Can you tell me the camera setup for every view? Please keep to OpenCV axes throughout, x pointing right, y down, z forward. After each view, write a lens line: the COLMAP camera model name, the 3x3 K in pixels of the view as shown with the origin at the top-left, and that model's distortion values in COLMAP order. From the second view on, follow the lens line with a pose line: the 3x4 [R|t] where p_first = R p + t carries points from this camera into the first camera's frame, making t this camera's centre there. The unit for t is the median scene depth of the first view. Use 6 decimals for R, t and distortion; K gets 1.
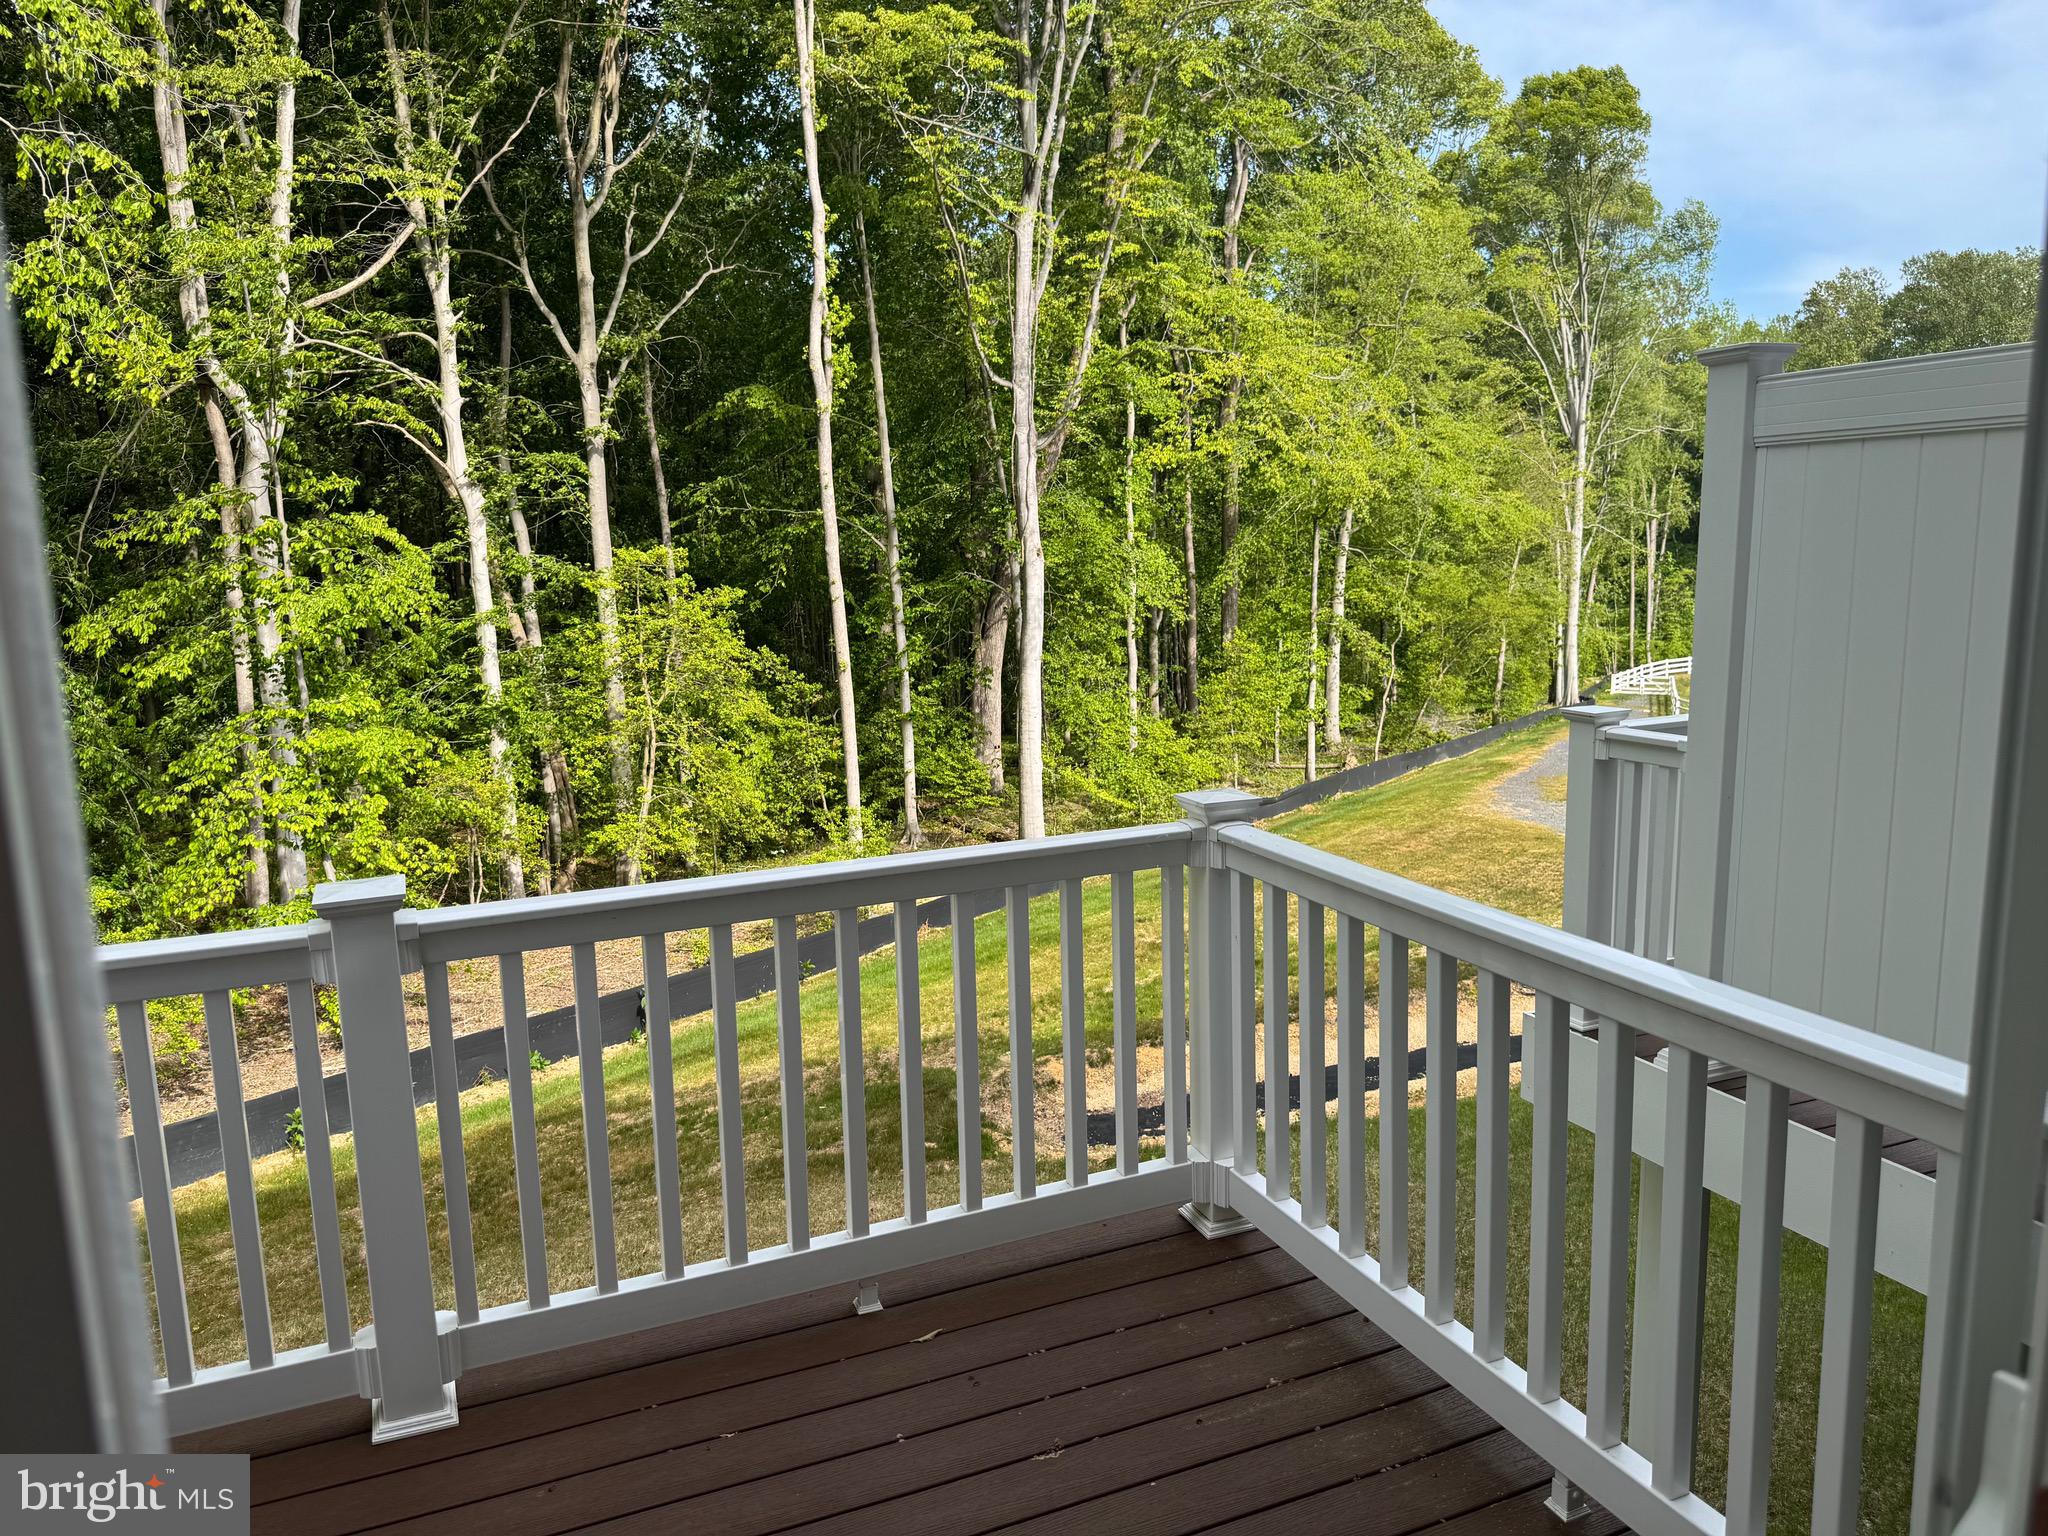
lens RADIAL K [[1437.6, 0, 1024.0], [0, 1437.6, 768.0], [0, 0, 1]] dist [0.000890, -0.002024]
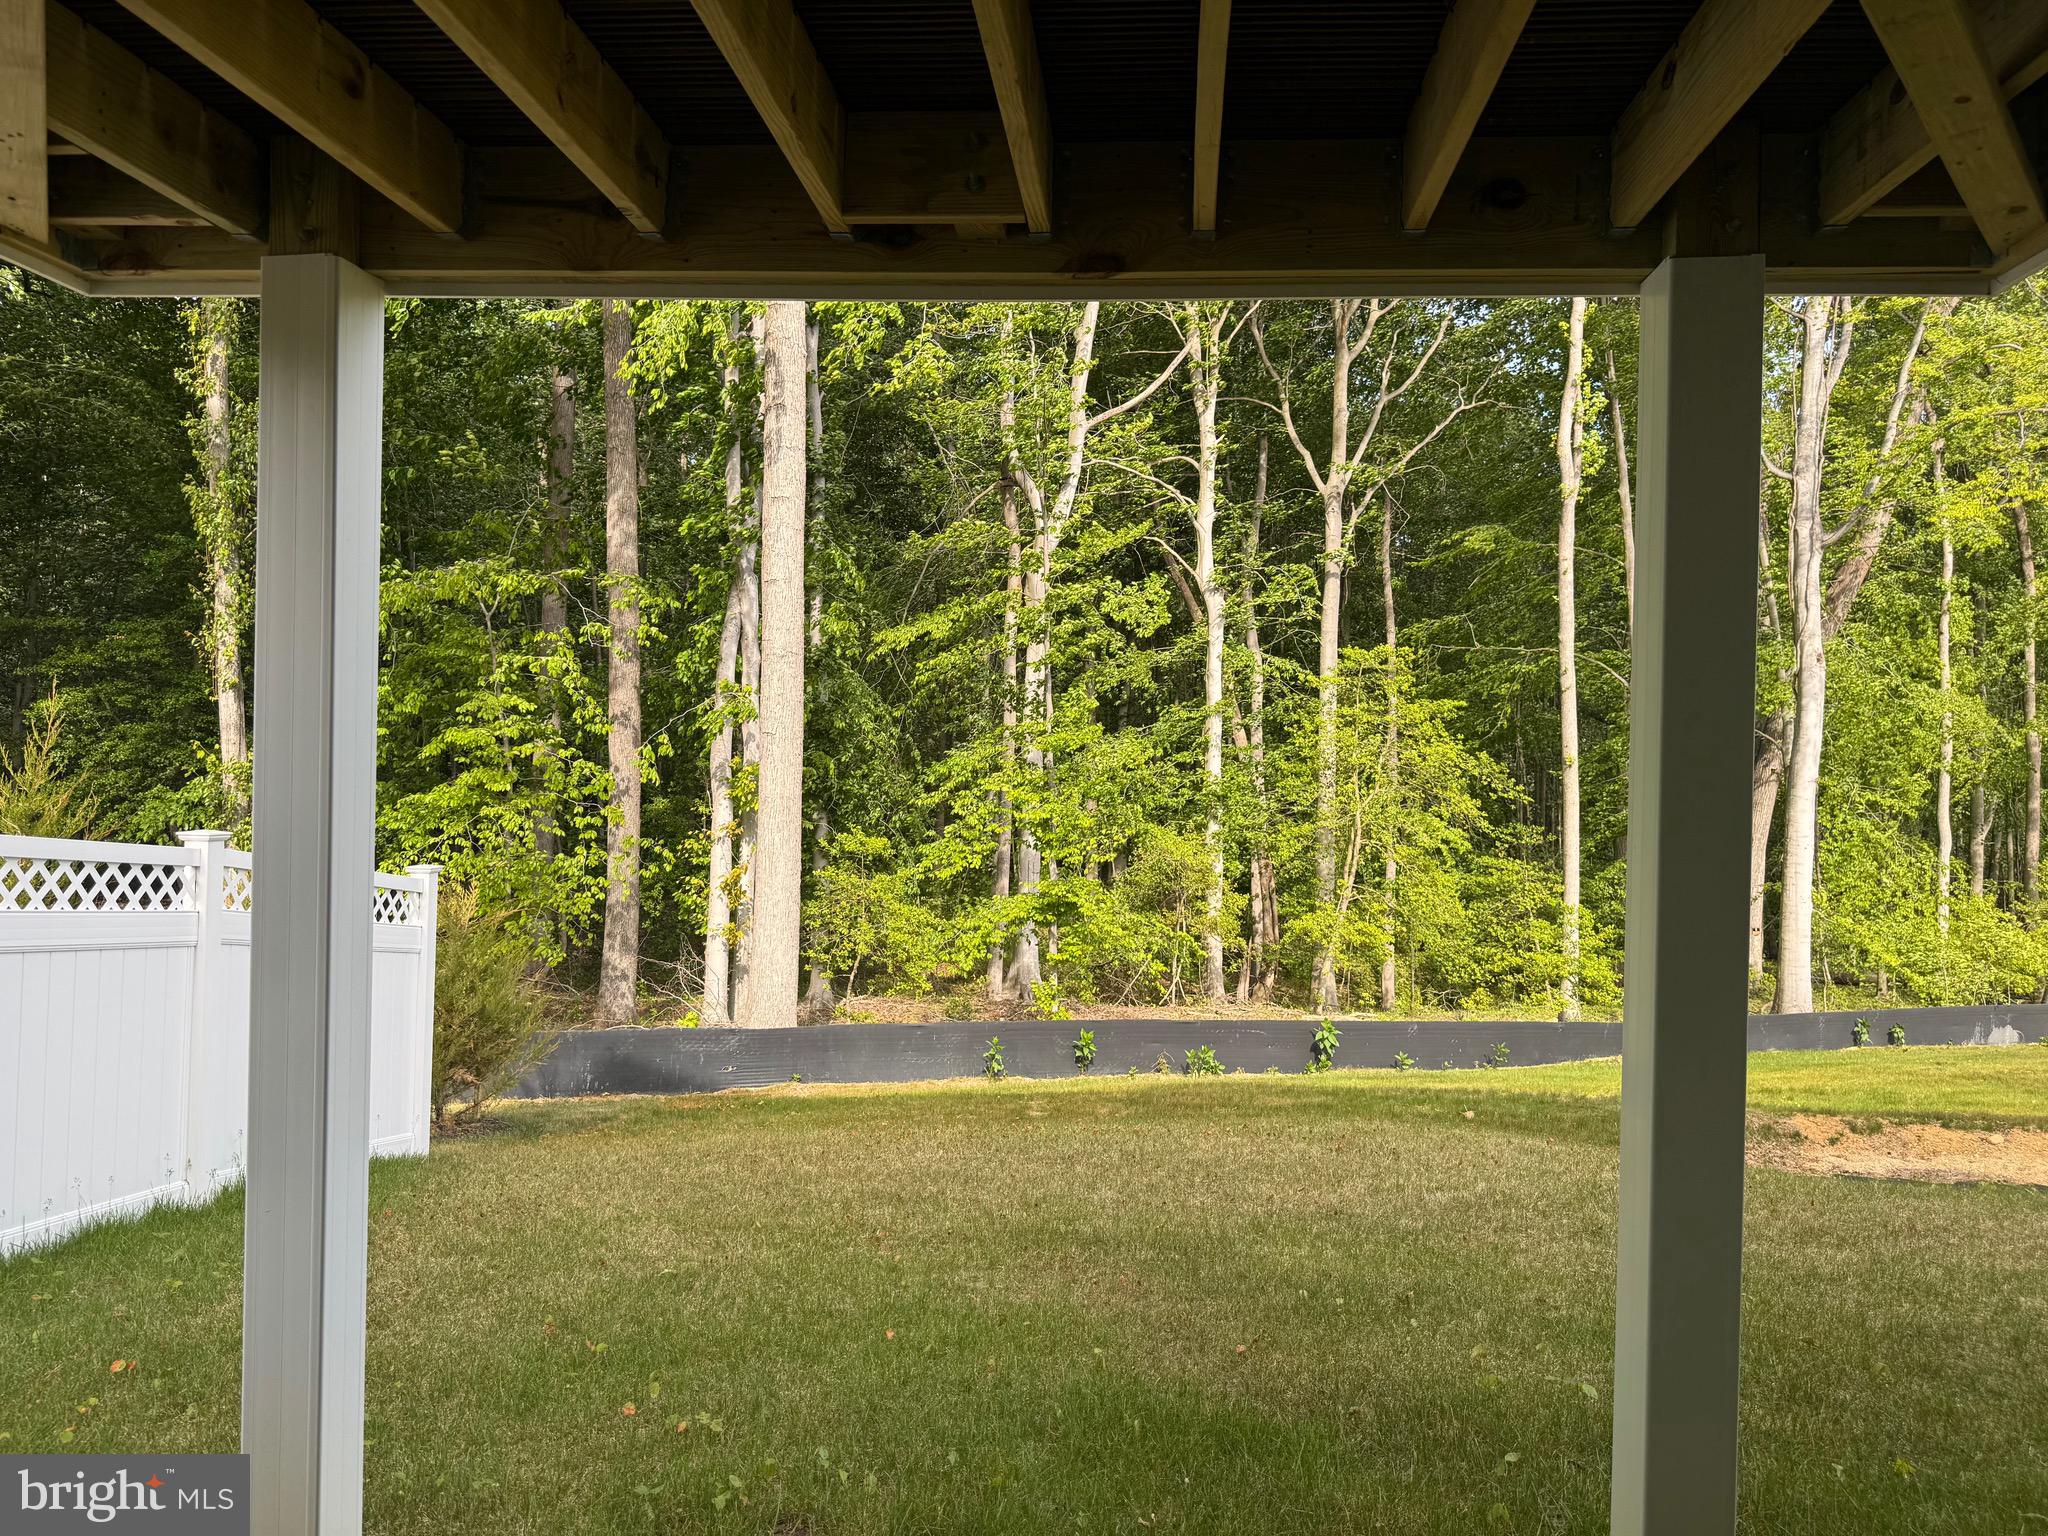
lens RADIAL K [[1418.5, 0, 1024.0], [0, 1418.5, 768.0], [0, 0, 1]] dist [0.002571, 0.001392]
pose [[0.876208, 0.055197, -0.478762, 0.004079], [-0.123598, 0.985931, -0.112534, 0.066475], [0.465815, 0.157777, 0.870703, 0.034242]]
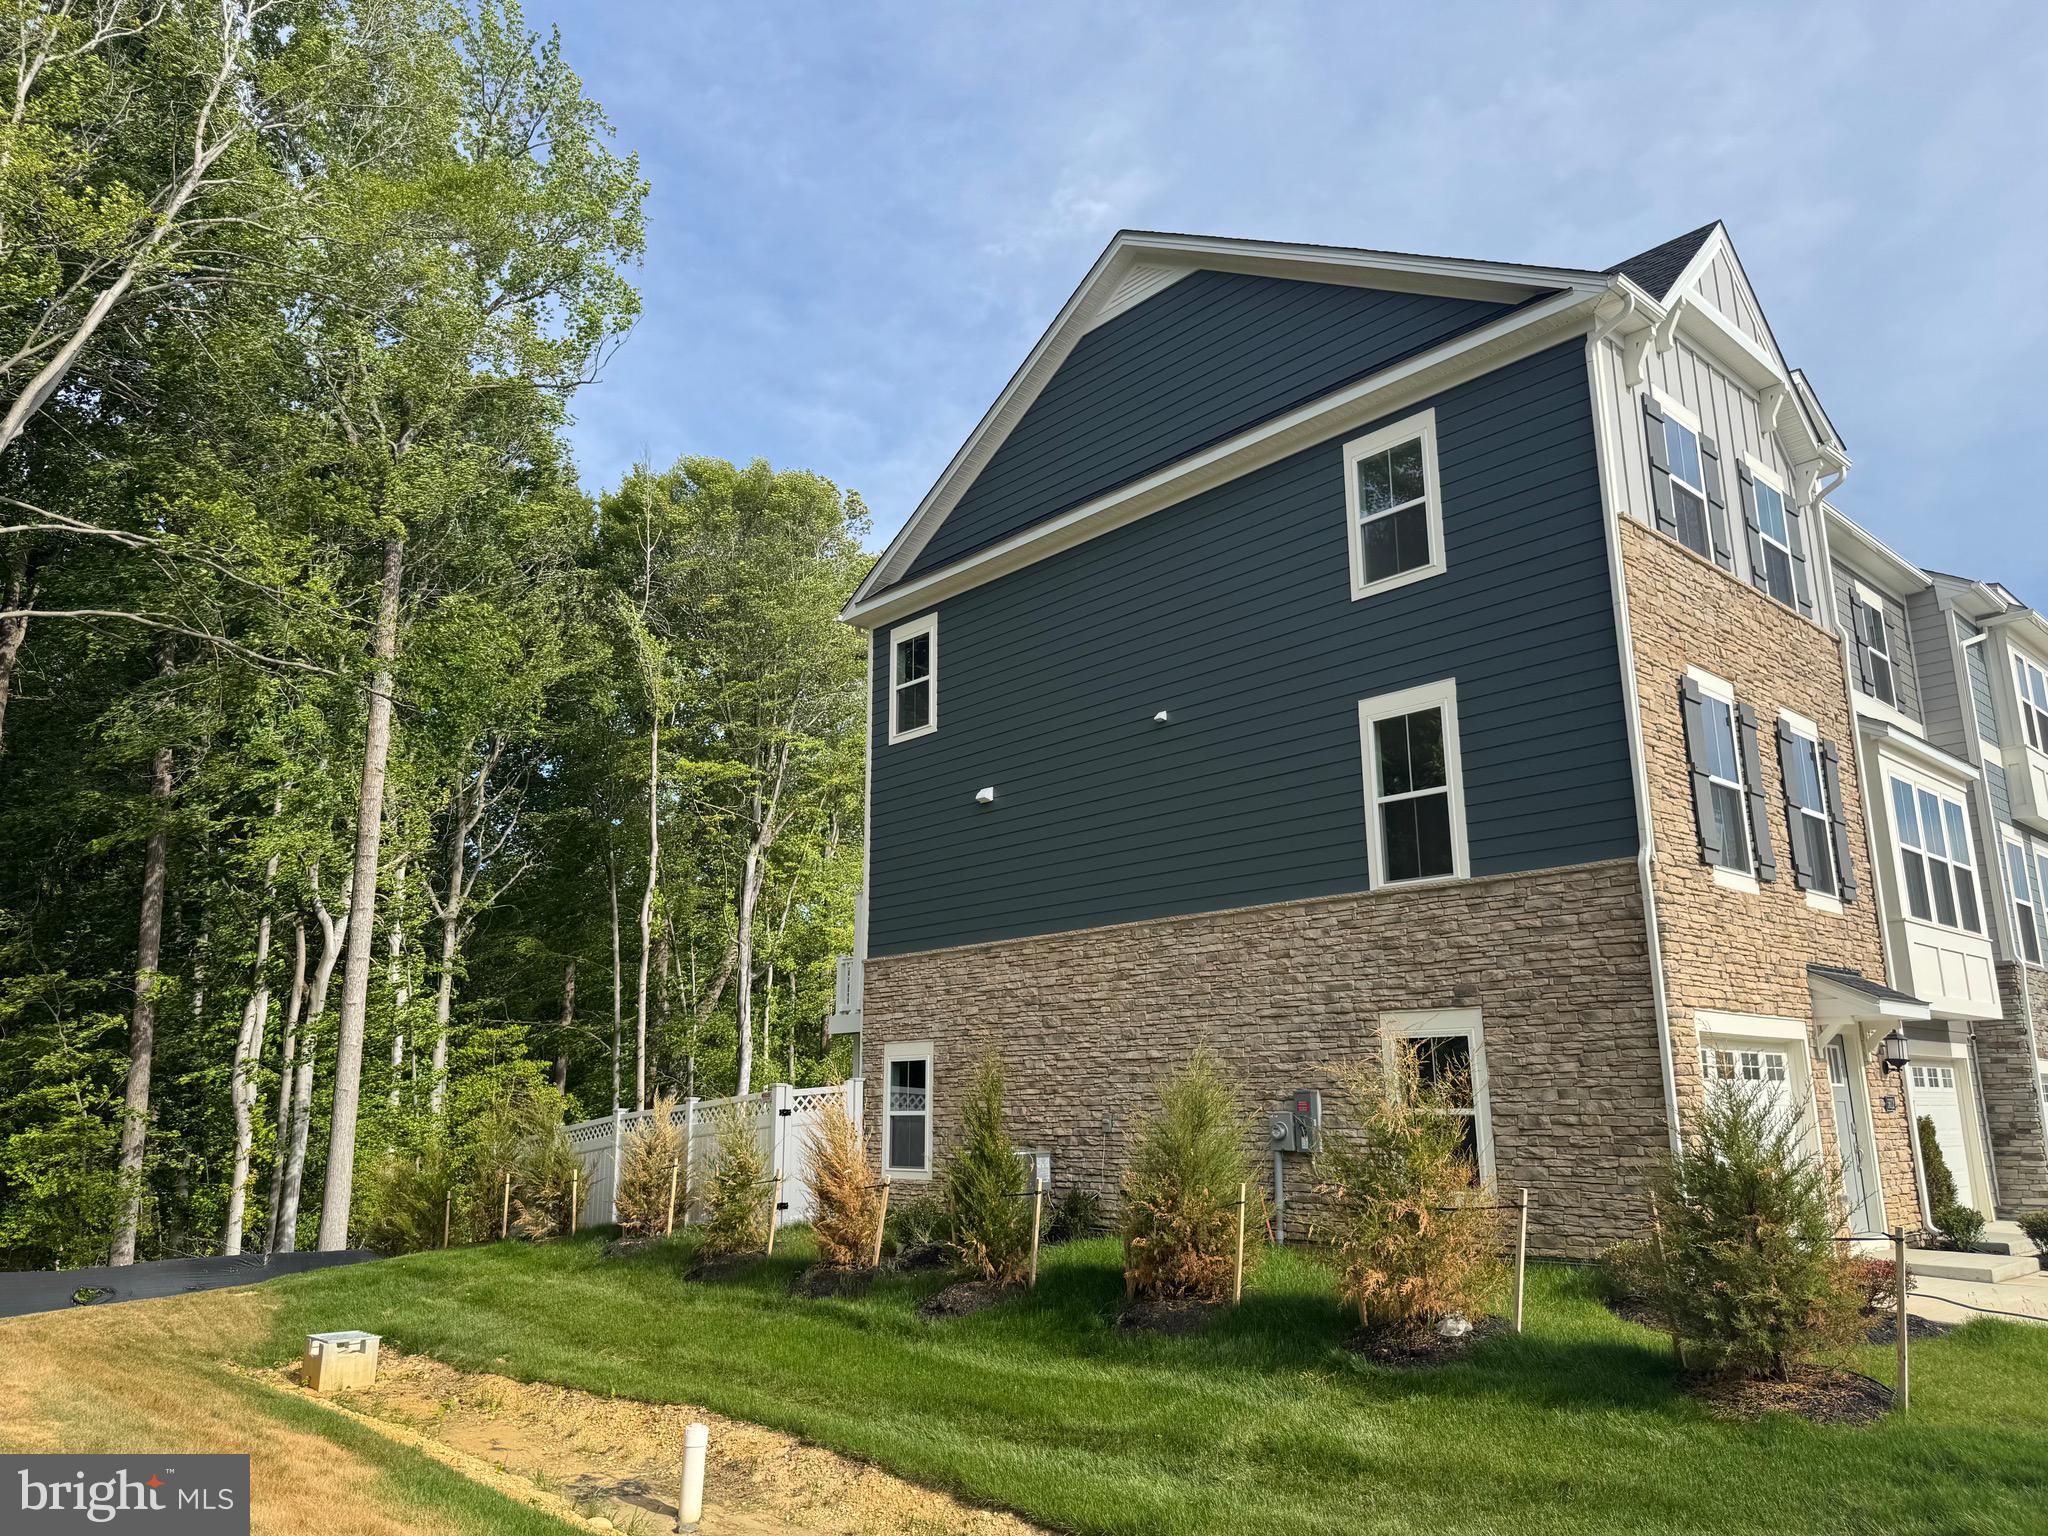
lens RADIAL K [[1437.6, 0, 1024.0], [0, 1437.6, 768.0], [0, 0, 1]] dist [0.000890, -0.002024]
pose [[0.942053, 0.100847, 0.319948, -0.245545], [0.032197, 0.922161, -0.385464, 0.206153], [-0.333916, 0.373429, 0.865477, -0.657904]]
